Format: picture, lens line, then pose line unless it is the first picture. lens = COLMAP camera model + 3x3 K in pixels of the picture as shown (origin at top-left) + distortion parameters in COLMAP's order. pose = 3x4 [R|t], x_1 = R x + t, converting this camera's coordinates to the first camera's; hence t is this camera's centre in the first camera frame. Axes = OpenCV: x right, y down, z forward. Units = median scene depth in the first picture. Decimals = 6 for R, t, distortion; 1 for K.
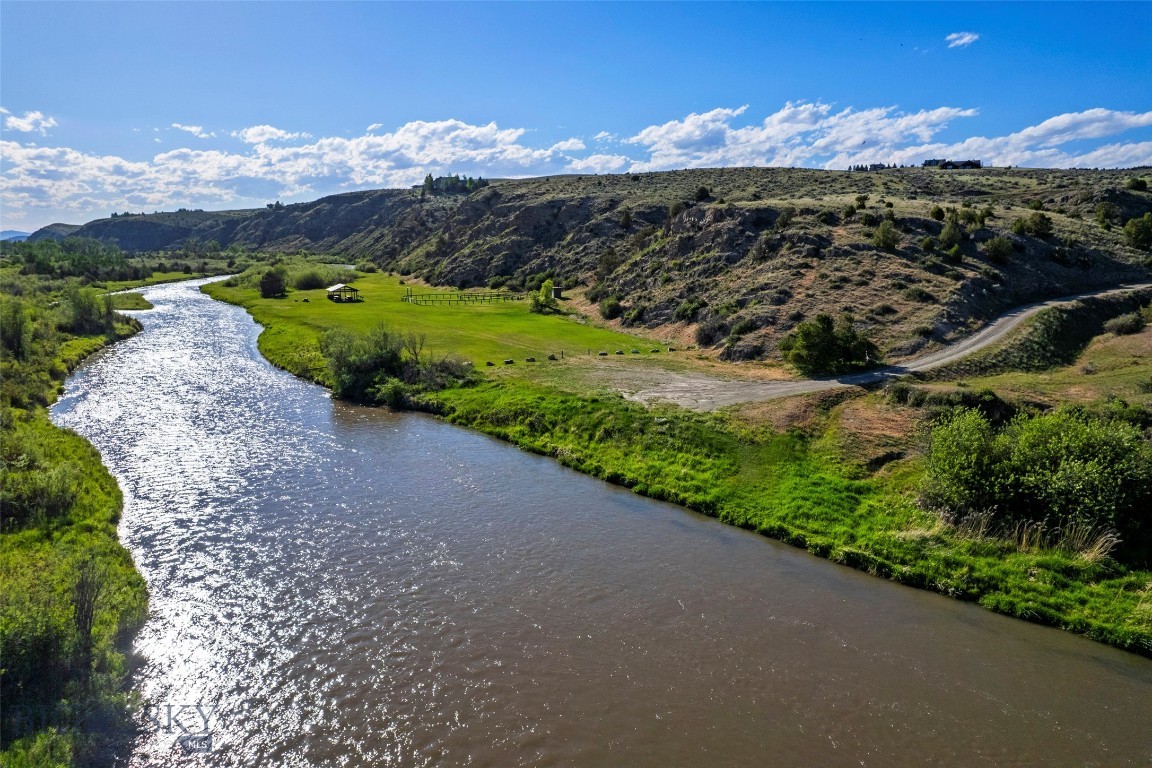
lens RADIAL K [[739.8, 0, 576.3], [0, 739.8, 380.5], [0, 0, 1]] dist [-0.070546, 0.054505]
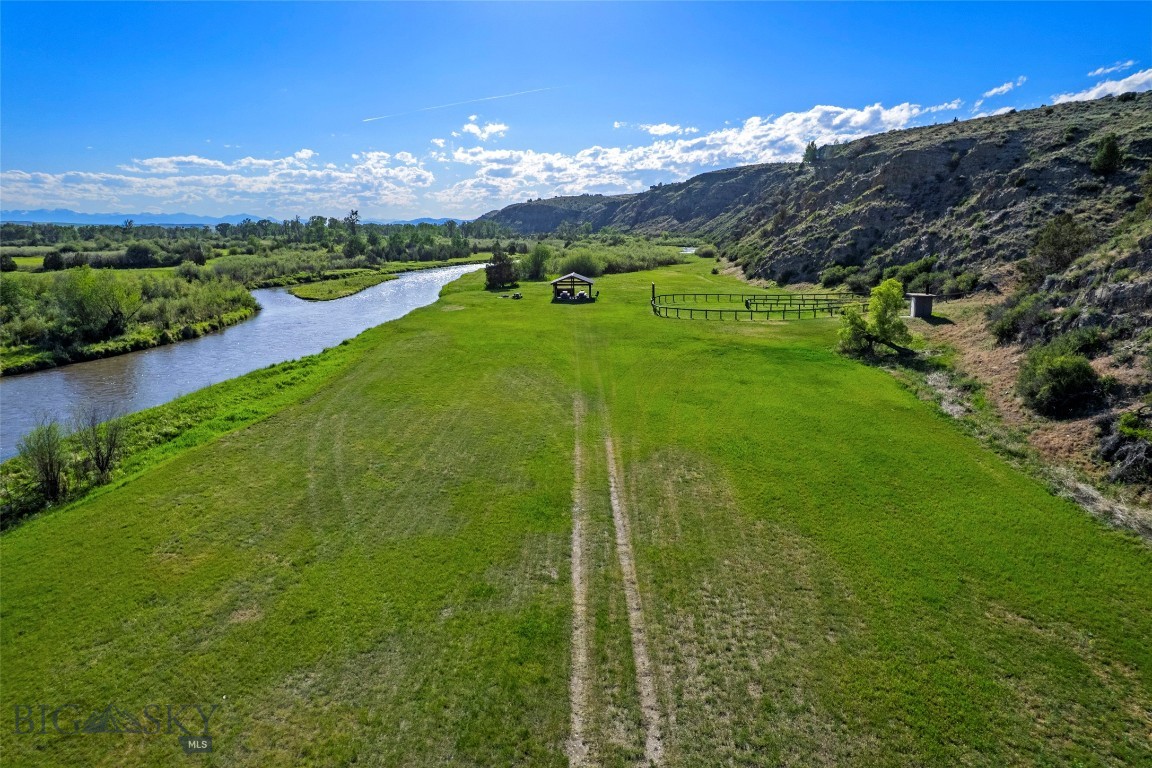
lens RADIAL K [[739.8, 0, 572.0], [0, 739.8, 389.0], [0, 0, 1]] dist [-0.070546, 0.054505]
pose [[0.864002, 0.101157, -0.493222, 0.012653], [-0.086174, 0.994865, 0.053085, -0.058591], [0.496059, -0.003363, 0.868282, 0.397487]]
